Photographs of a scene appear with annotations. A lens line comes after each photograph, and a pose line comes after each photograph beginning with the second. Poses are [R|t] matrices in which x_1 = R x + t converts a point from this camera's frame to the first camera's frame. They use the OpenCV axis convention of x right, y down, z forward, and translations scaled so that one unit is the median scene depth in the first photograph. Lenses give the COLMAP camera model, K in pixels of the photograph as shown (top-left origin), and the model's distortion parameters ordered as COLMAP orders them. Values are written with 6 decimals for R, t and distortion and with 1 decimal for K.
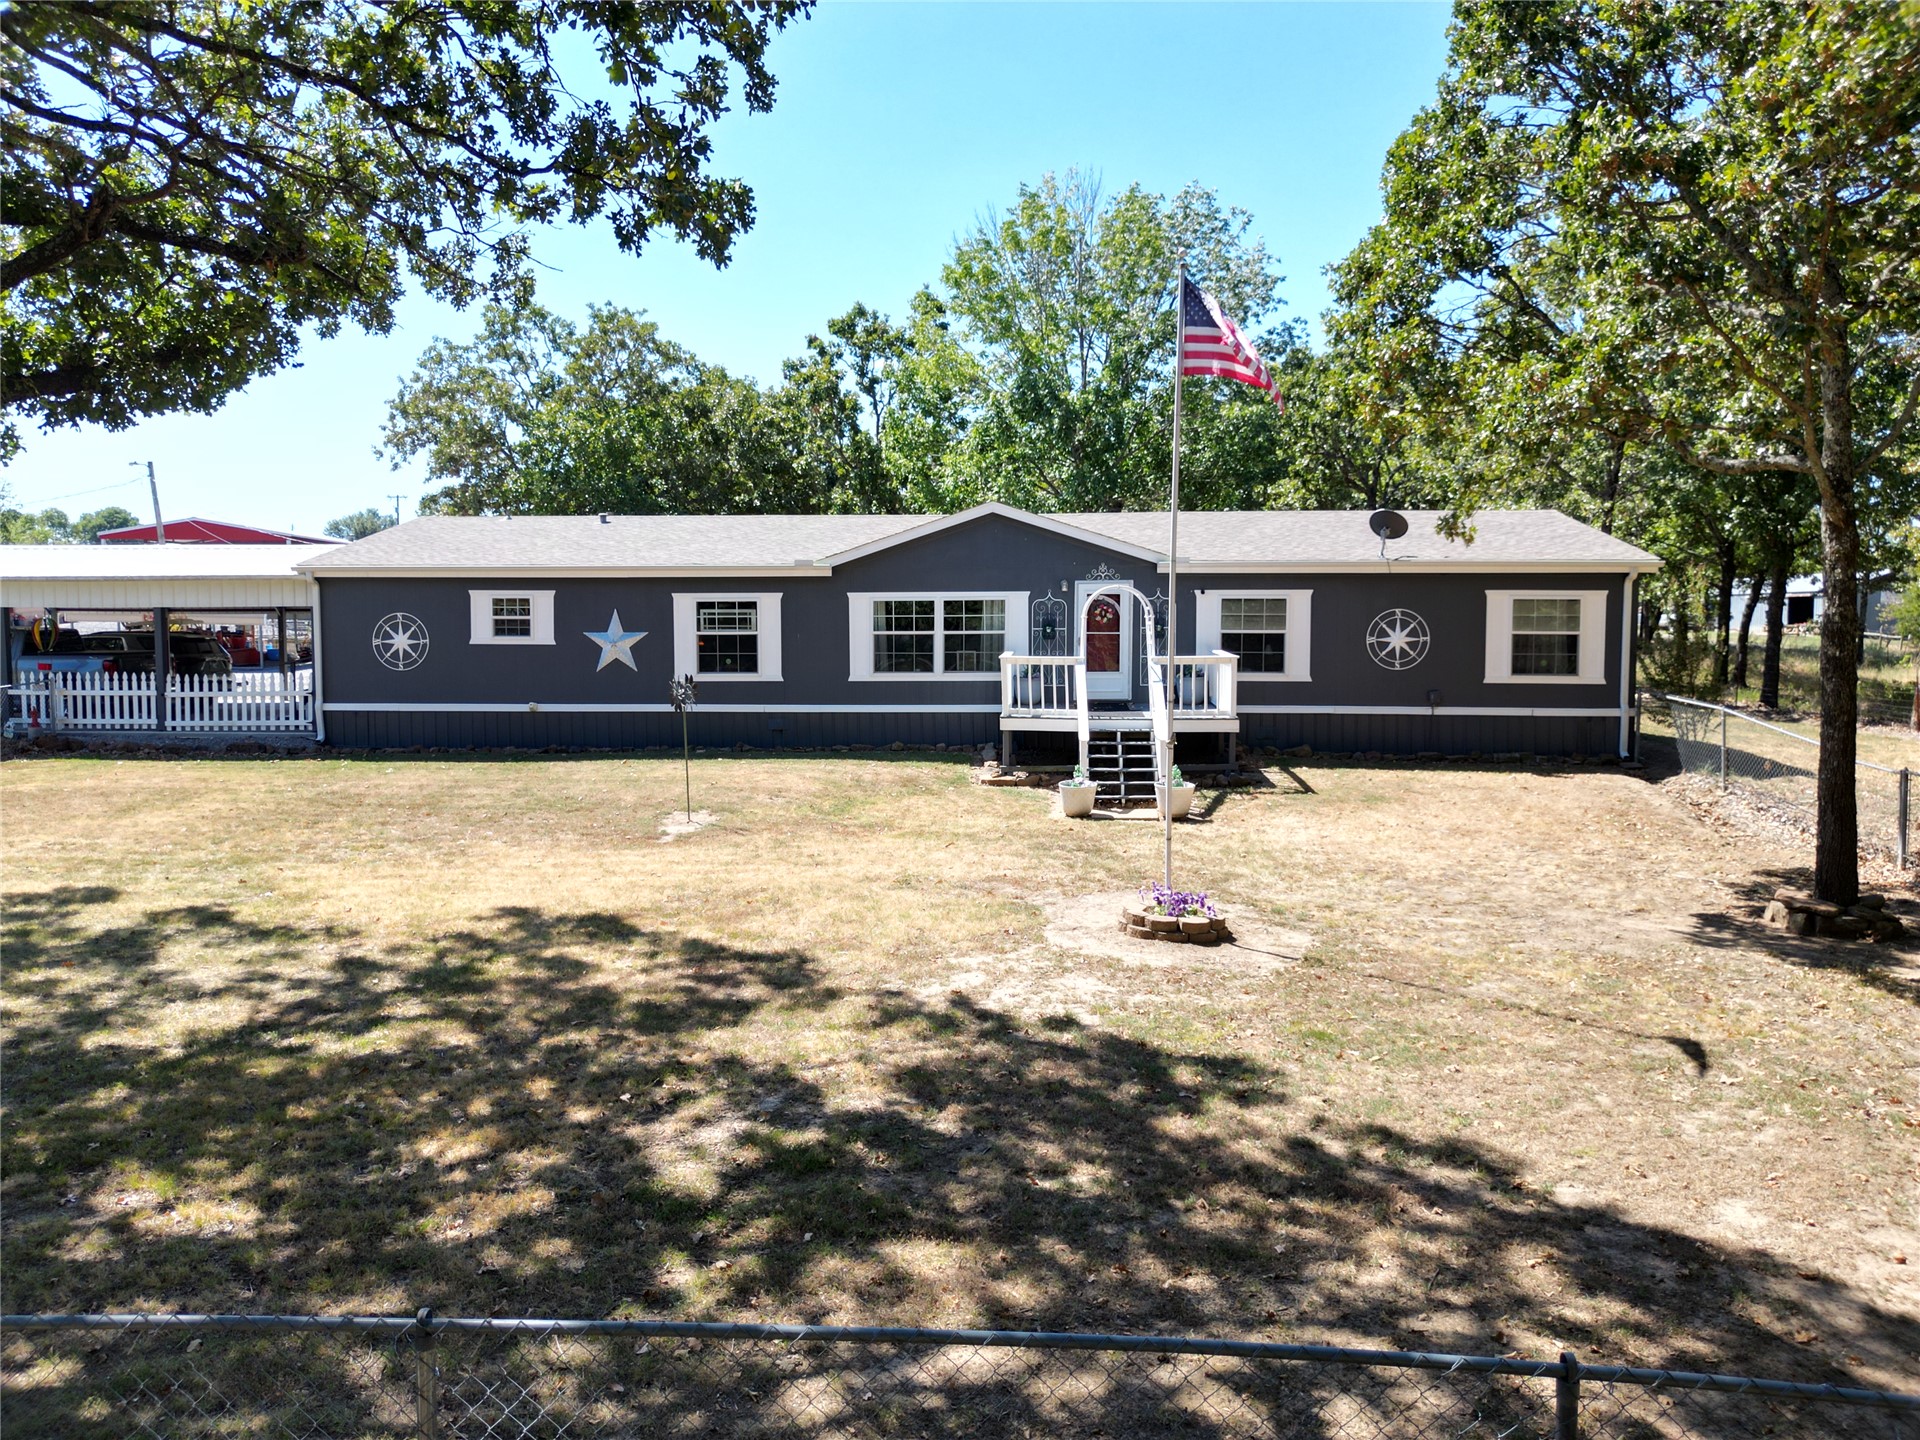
lens RADIAL K [[1354.1, 0, 960.0], [0, 1354.1, 720.0], [0, 0, 1]] dist [0.057707, -0.054210]
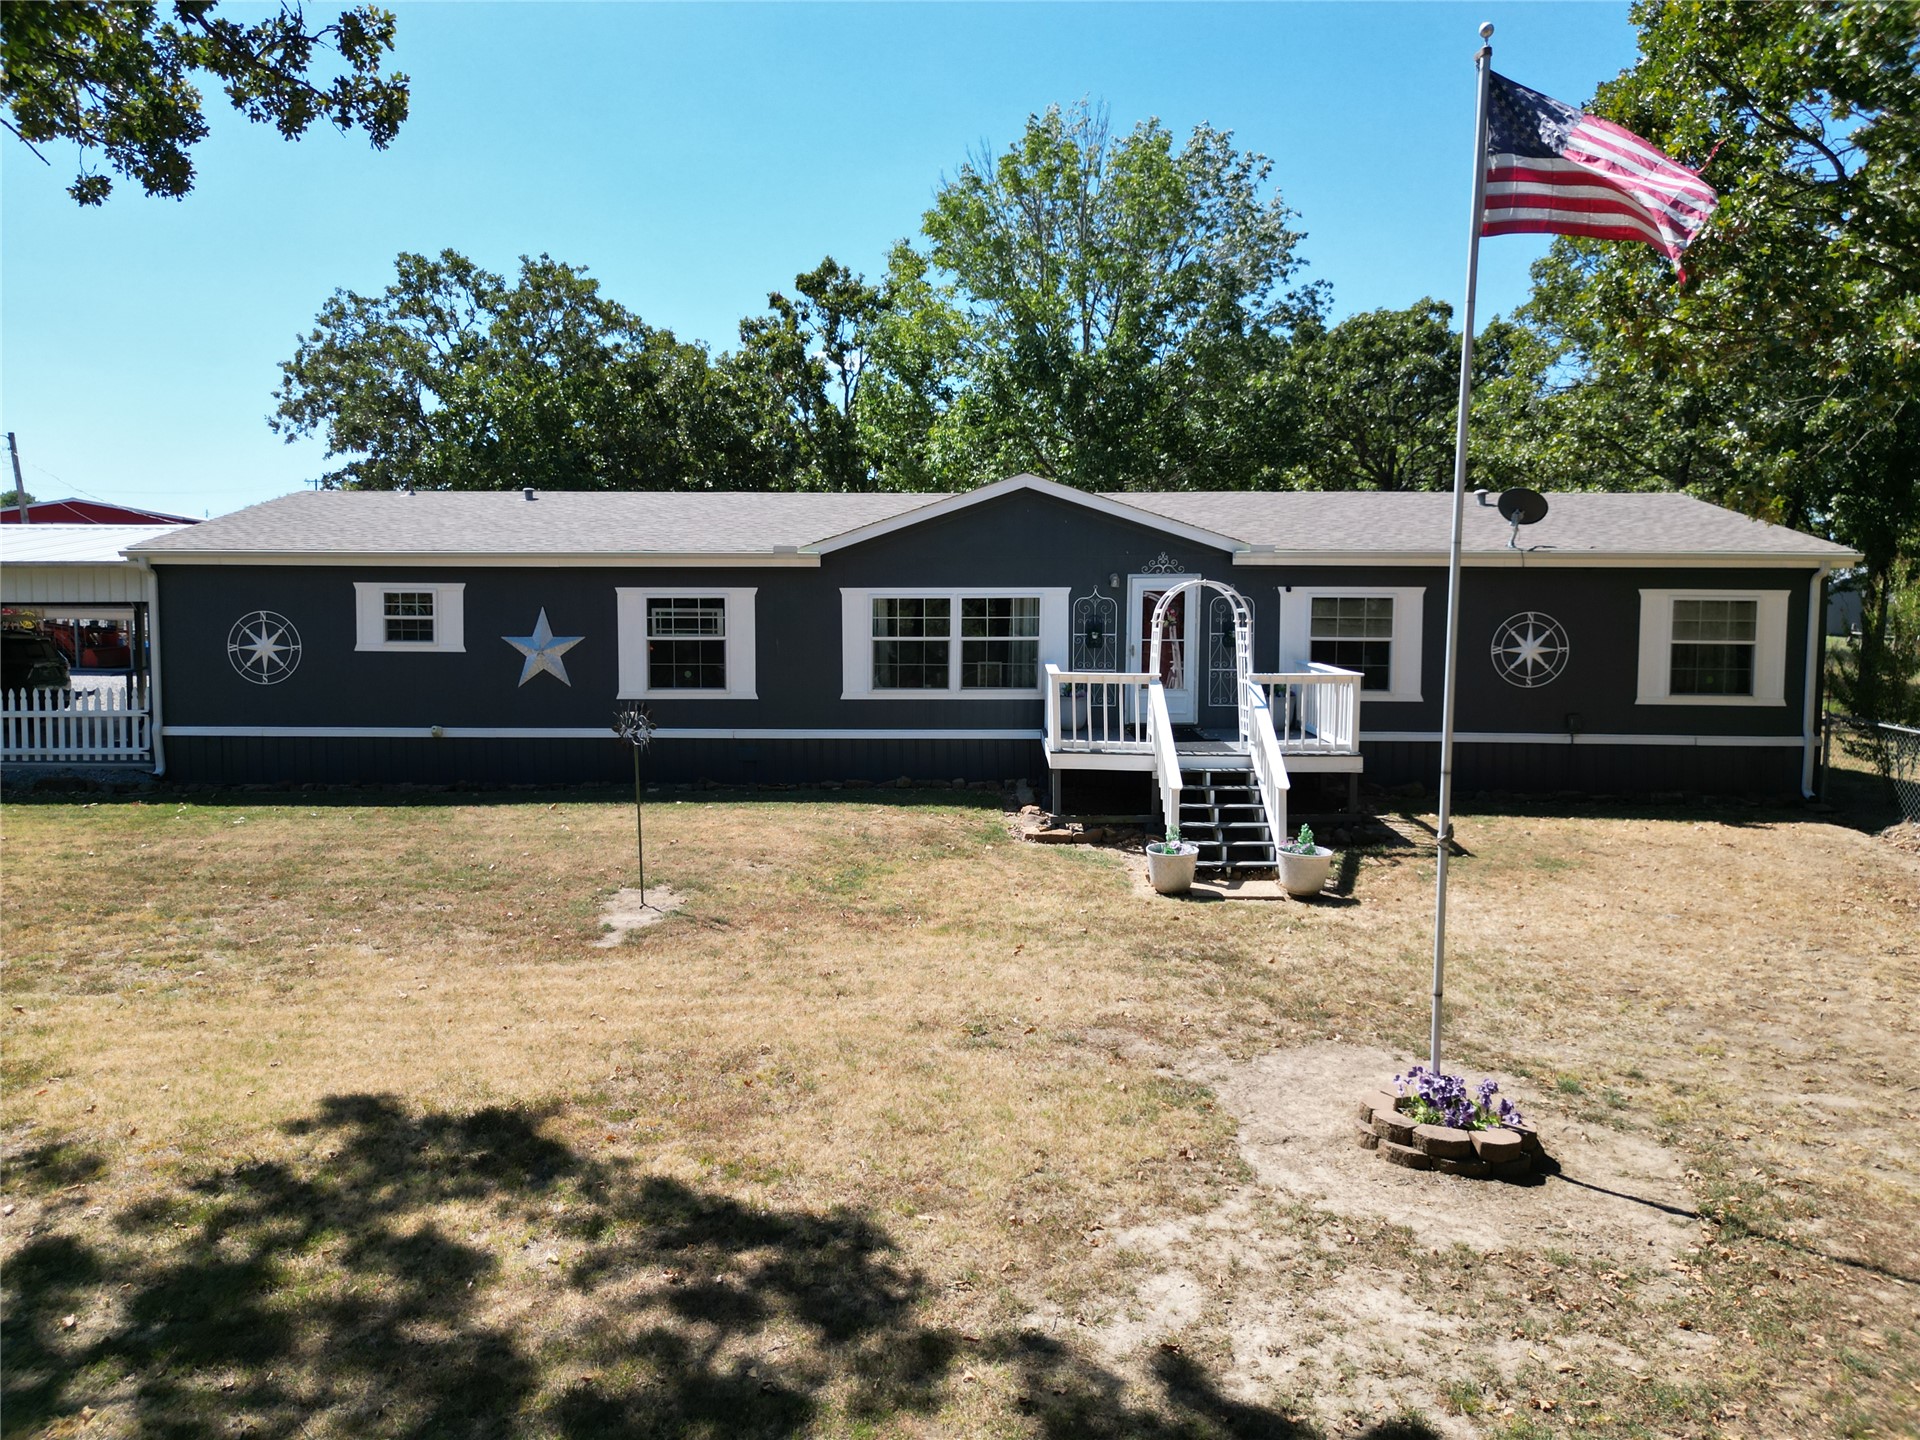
lens RADIAL K [[1400.6, 0, 959.1], [0, 1400.6, 710.8], [0, 0, 1]] dist [0.031225, -0.001697]
pose [[0.999355, 0.001931, 0.035859, -0.042711], [-0.001771, 0.999988, -0.004471, -0.018669], [-0.035867, 0.004405, 0.999347, 0.182095]]
